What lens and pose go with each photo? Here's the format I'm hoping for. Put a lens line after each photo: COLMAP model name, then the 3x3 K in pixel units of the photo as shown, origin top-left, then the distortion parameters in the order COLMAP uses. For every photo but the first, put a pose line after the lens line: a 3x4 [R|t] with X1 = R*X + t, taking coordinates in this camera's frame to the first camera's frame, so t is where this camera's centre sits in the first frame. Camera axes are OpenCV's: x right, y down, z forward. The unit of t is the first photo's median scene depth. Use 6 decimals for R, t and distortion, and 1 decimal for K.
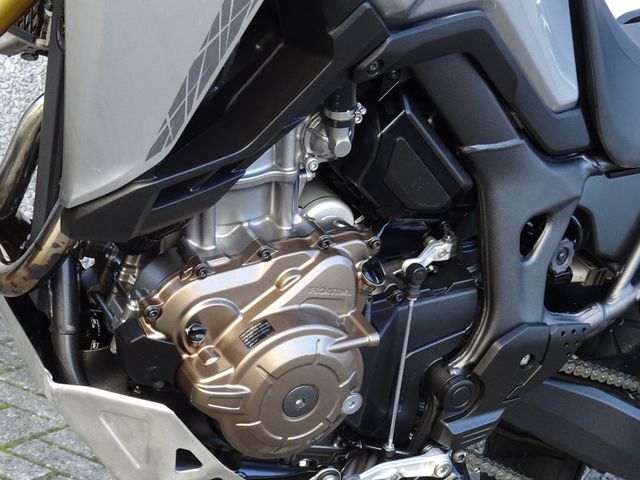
lens RADIAL K [[1427.2, 0, 319.7], [0, 1427.2, 240.5], [0, 0, 1]] dist [0.004805, 0.000000]
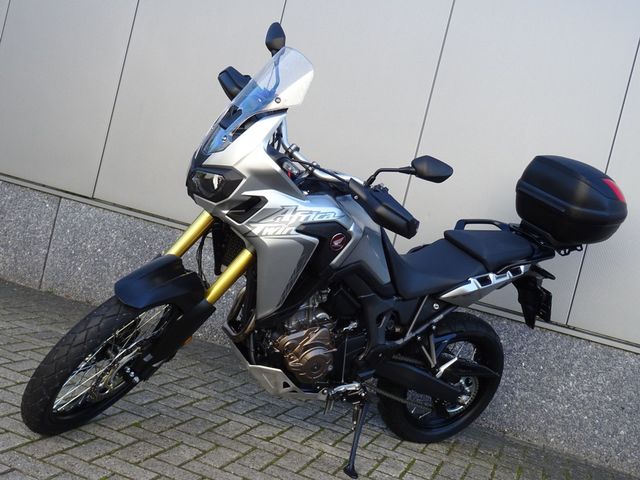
lens RADIAL K [[737.4, 0, 322.8], [0, 737.4, 238.2], [0, 0, 1]] dist [0.025874, 0.000000]
pose [[0.999232, -0.038179, -0.008840, 0.033064], [0.037160, 0.994721, -0.095653, -0.037743], [0.012445, 0.095251, 0.995376, -0.933201]]
